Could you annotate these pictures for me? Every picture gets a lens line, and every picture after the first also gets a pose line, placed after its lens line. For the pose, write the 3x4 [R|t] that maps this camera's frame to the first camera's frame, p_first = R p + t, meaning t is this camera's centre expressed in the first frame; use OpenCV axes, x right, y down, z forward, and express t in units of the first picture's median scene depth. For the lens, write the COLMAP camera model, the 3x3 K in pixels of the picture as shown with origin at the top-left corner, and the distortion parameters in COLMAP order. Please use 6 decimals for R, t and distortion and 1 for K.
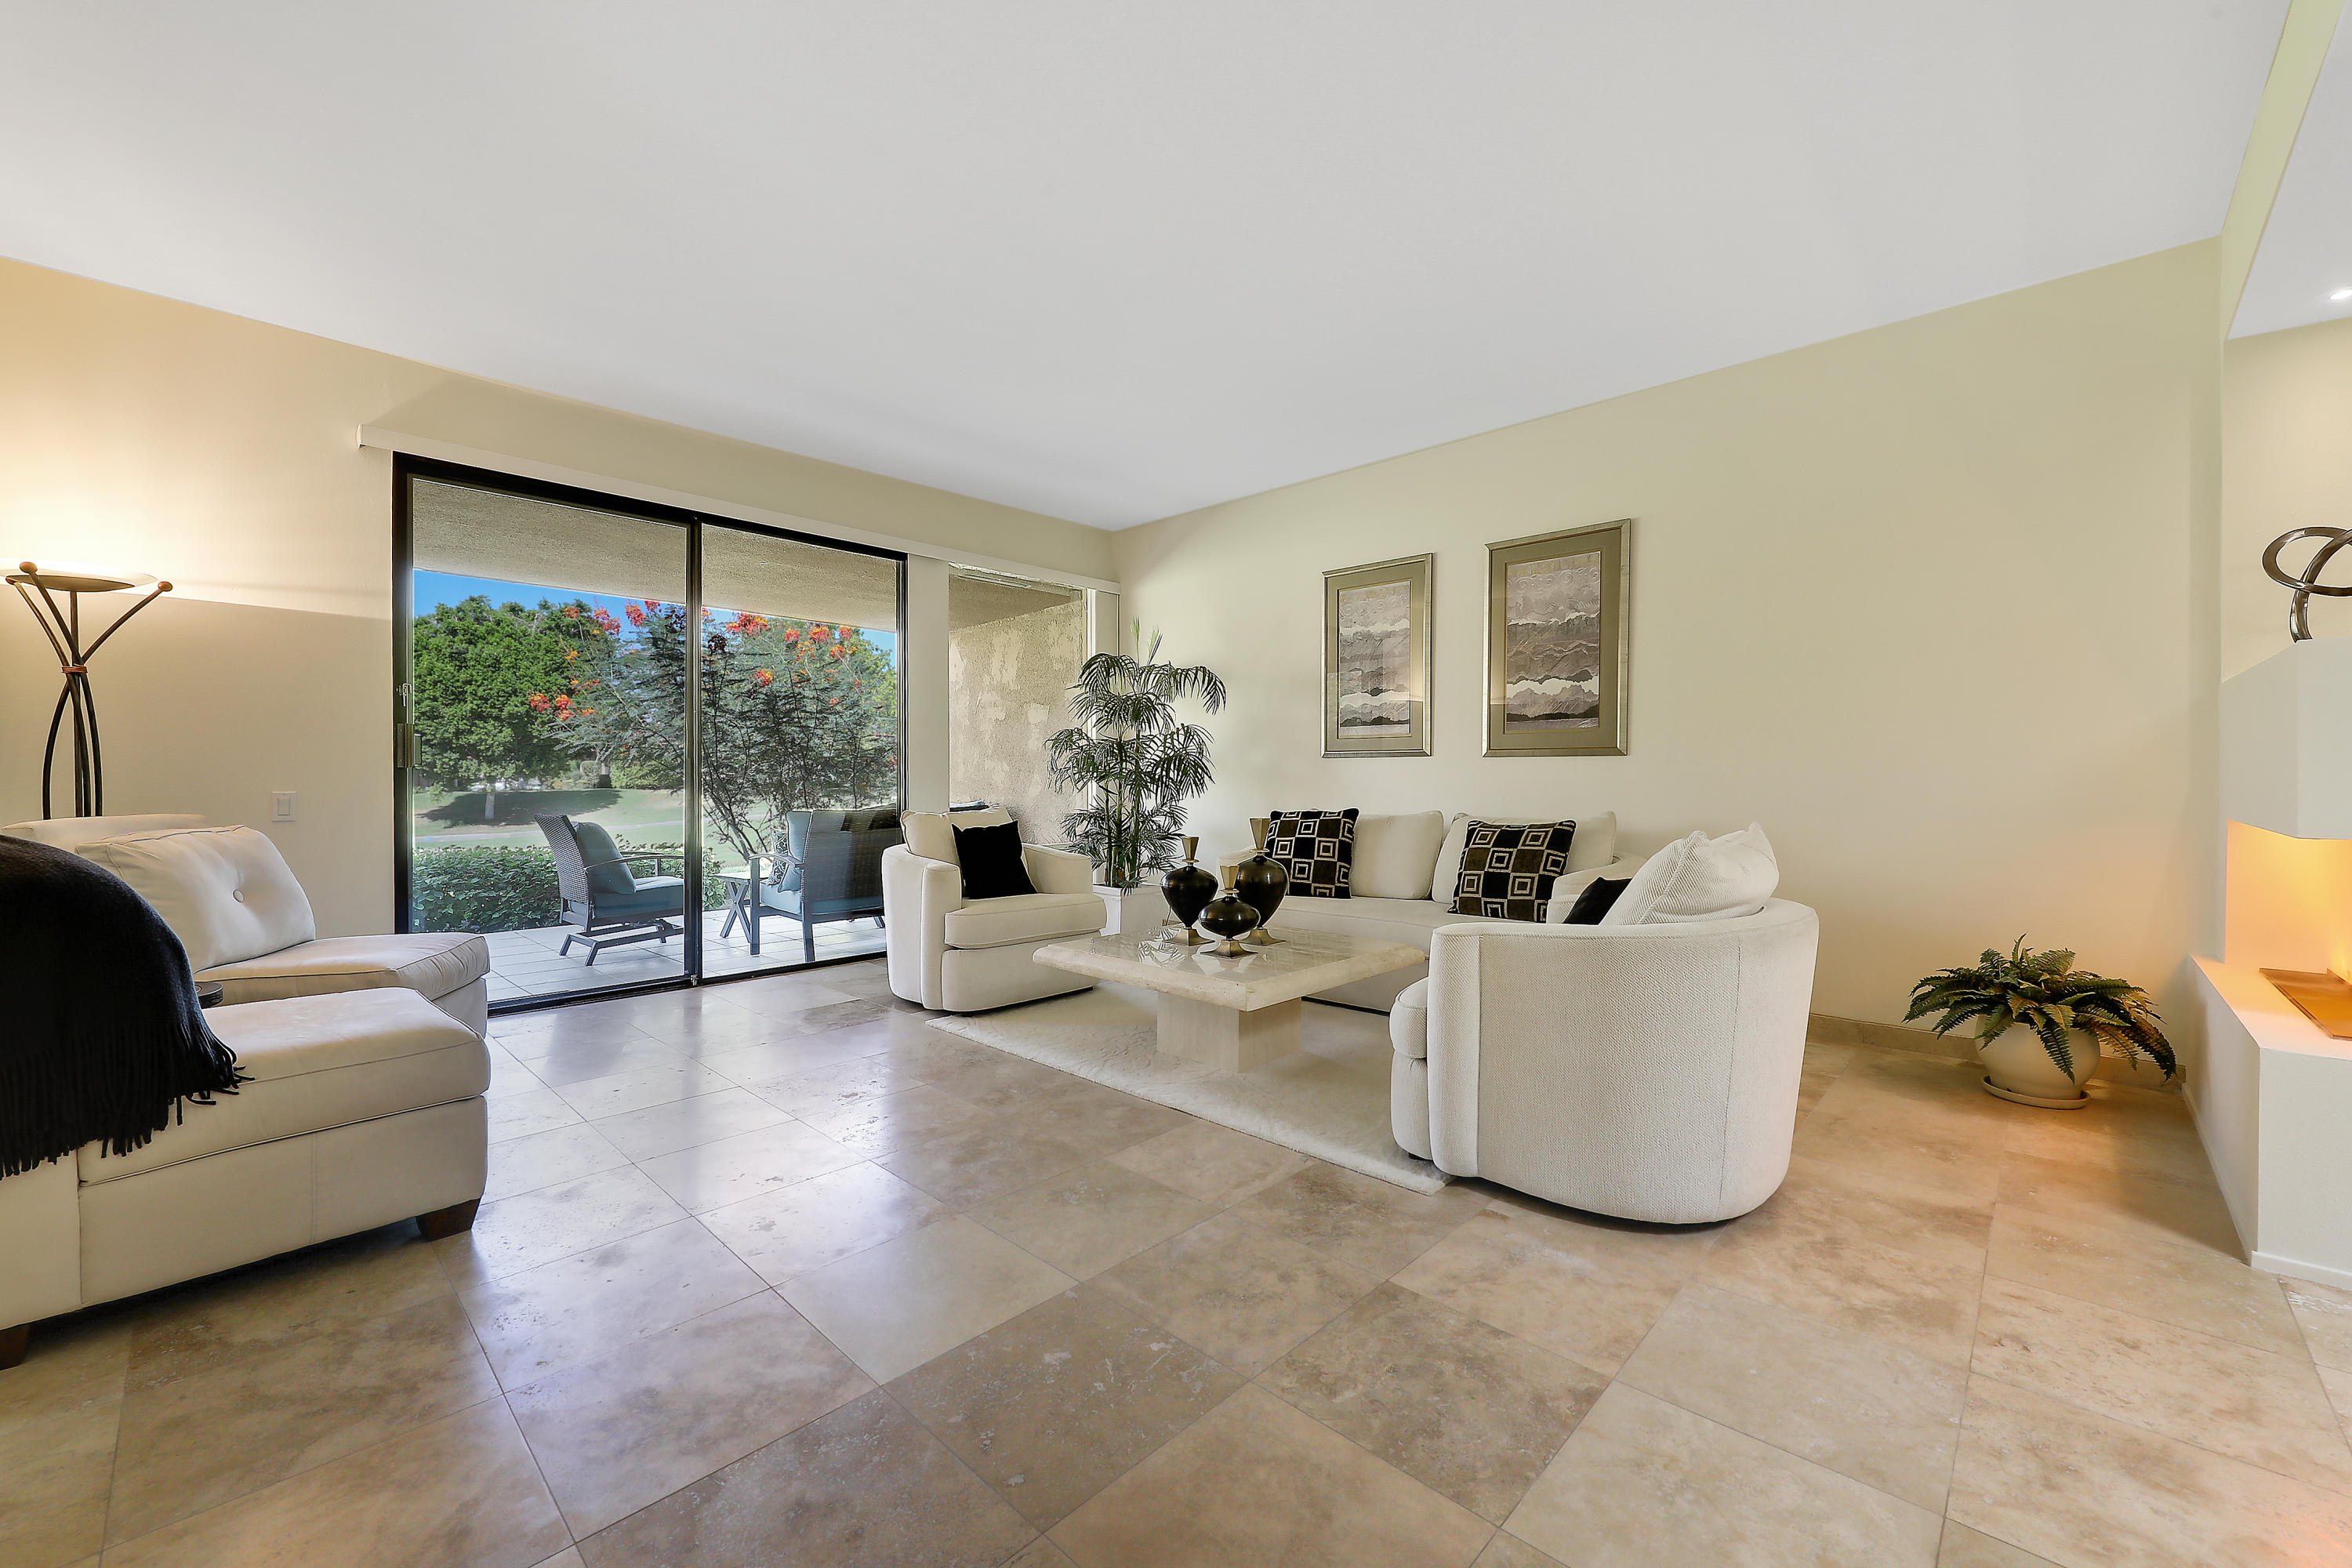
lens RADIAL K [[954.0, 0, 1176.0], [0, 954.0, 784.0], [0, 0, 1]] dist [0.002619, 0.000237]
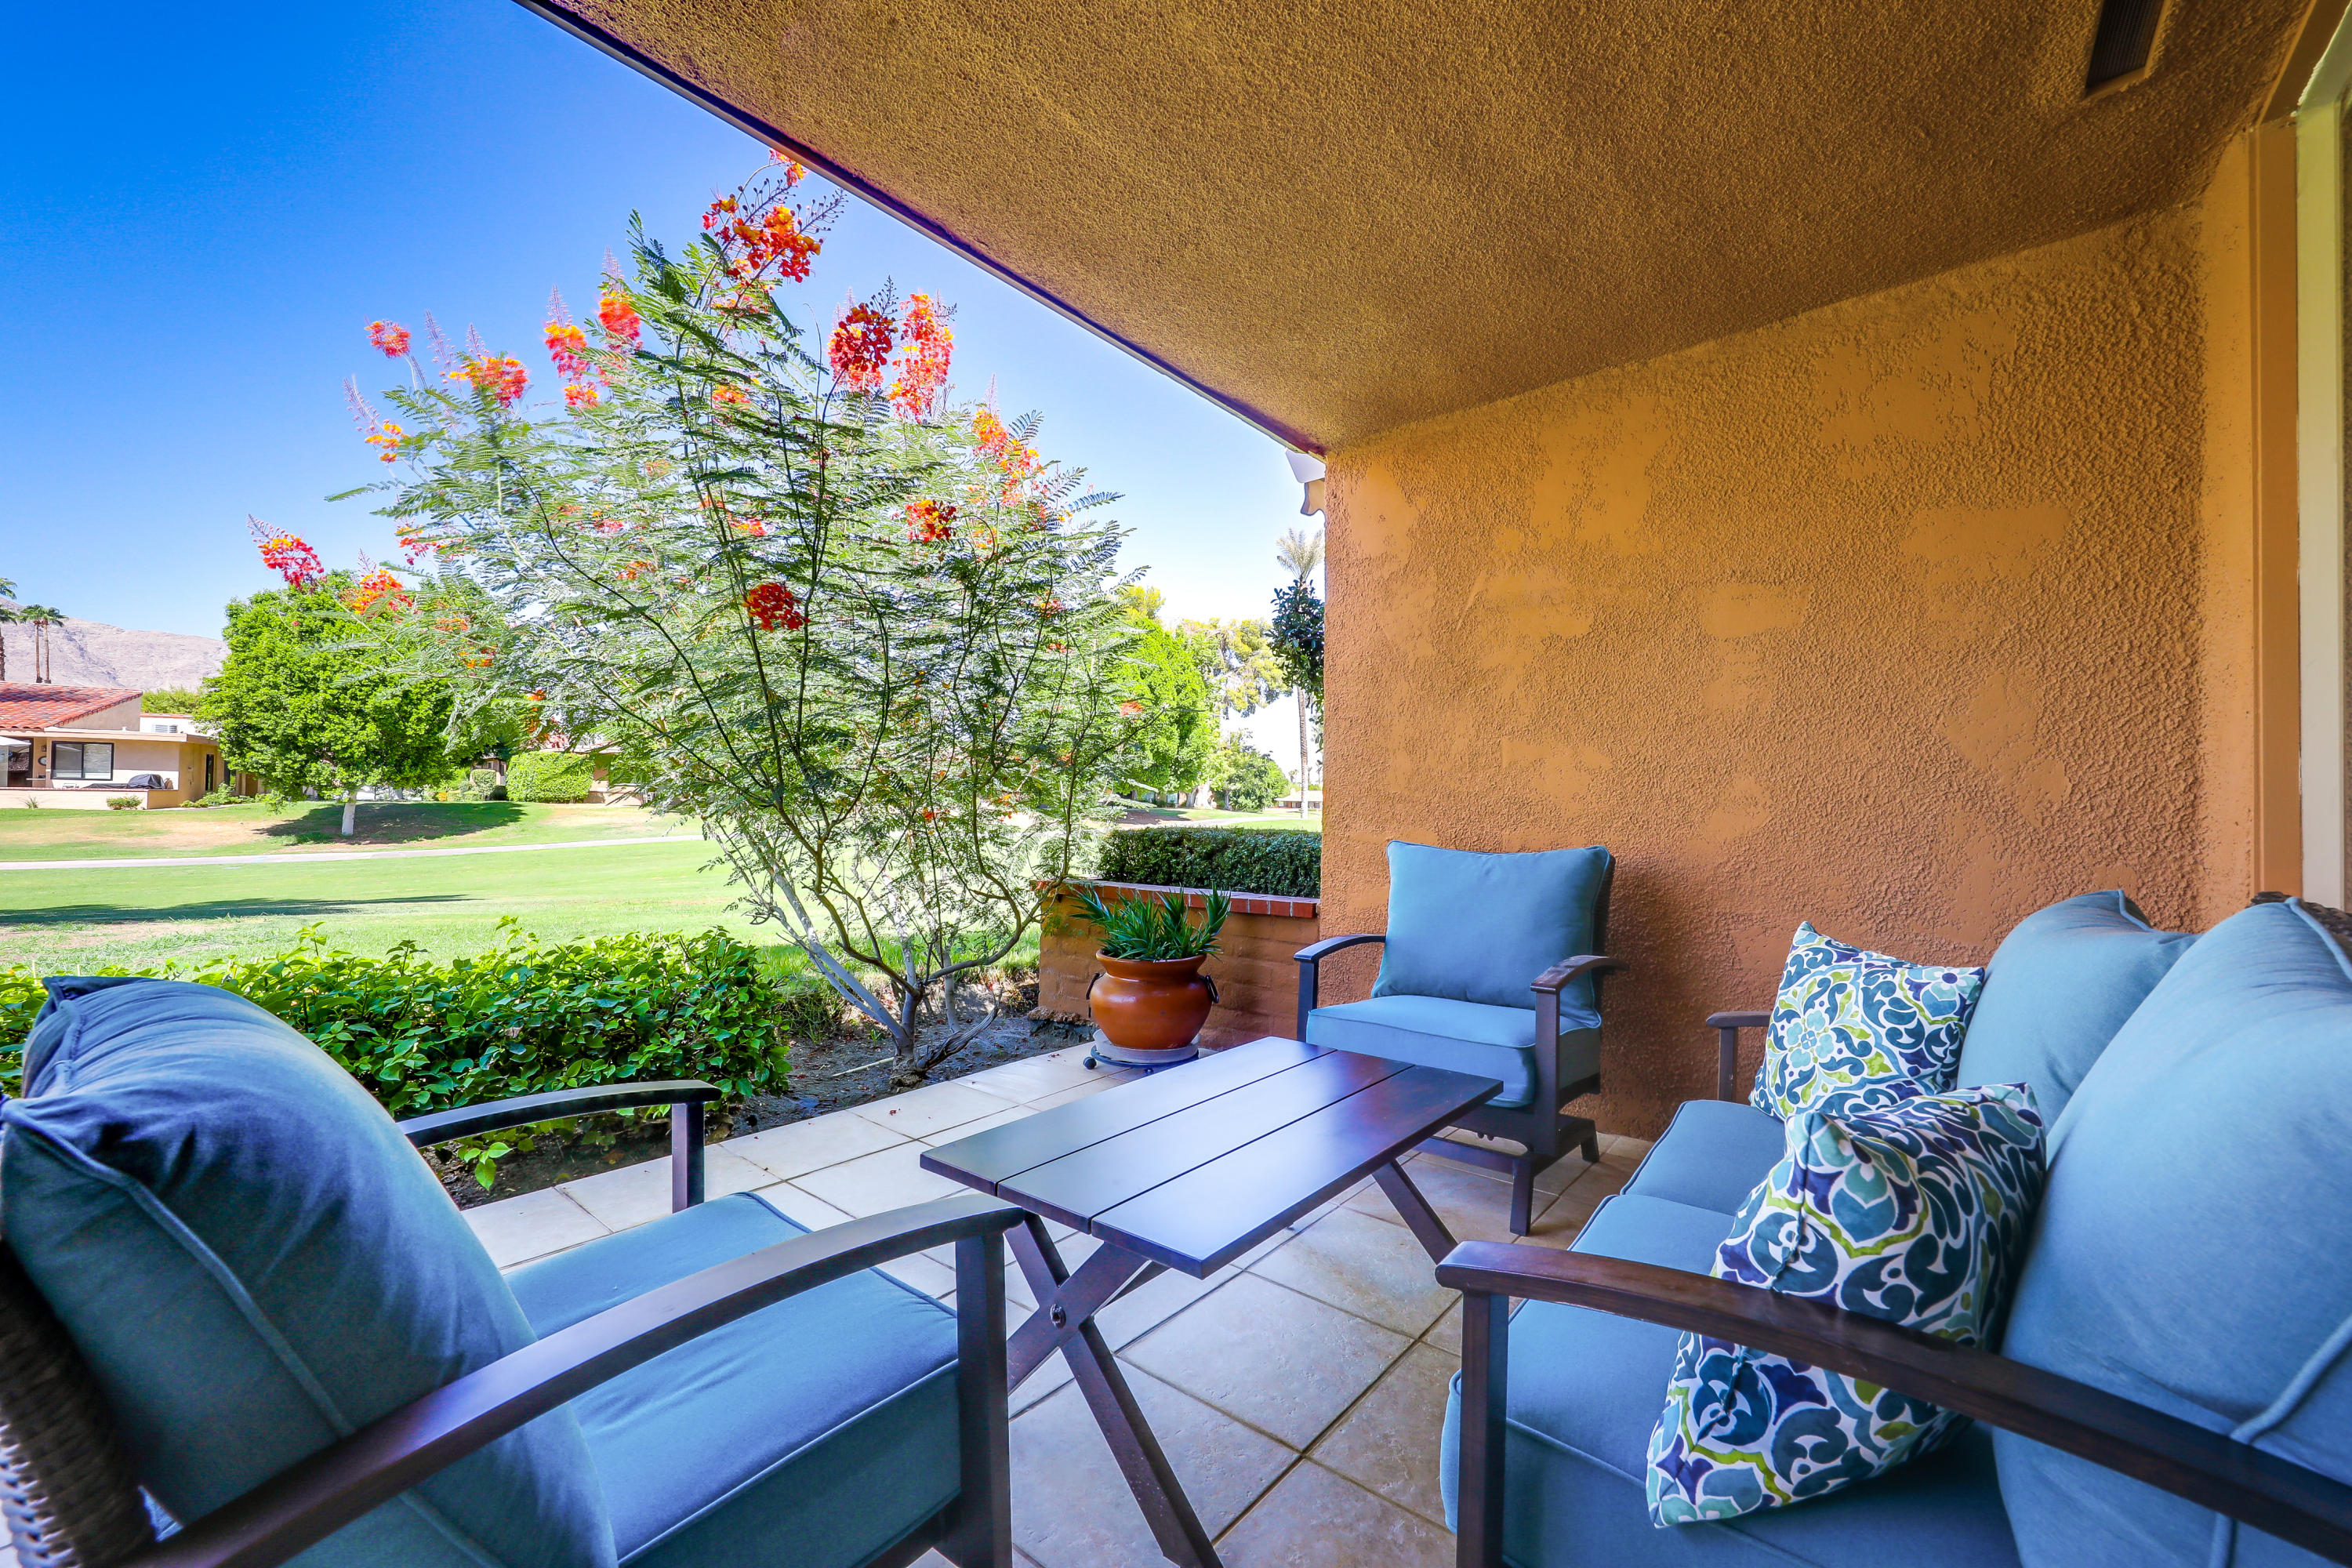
lens RADIAL K [[954.0, 0, 1176.0], [0, 954.0, 784.0], [0, 0, 1]] dist [0.002619, 0.000237]
pose [[0.996781, 0.013647, 0.078998, -0.079610], [-0.012080, 0.999721, -0.020292, 0.000498], [-0.079253, 0.019272, 0.996668, 0.133727]]
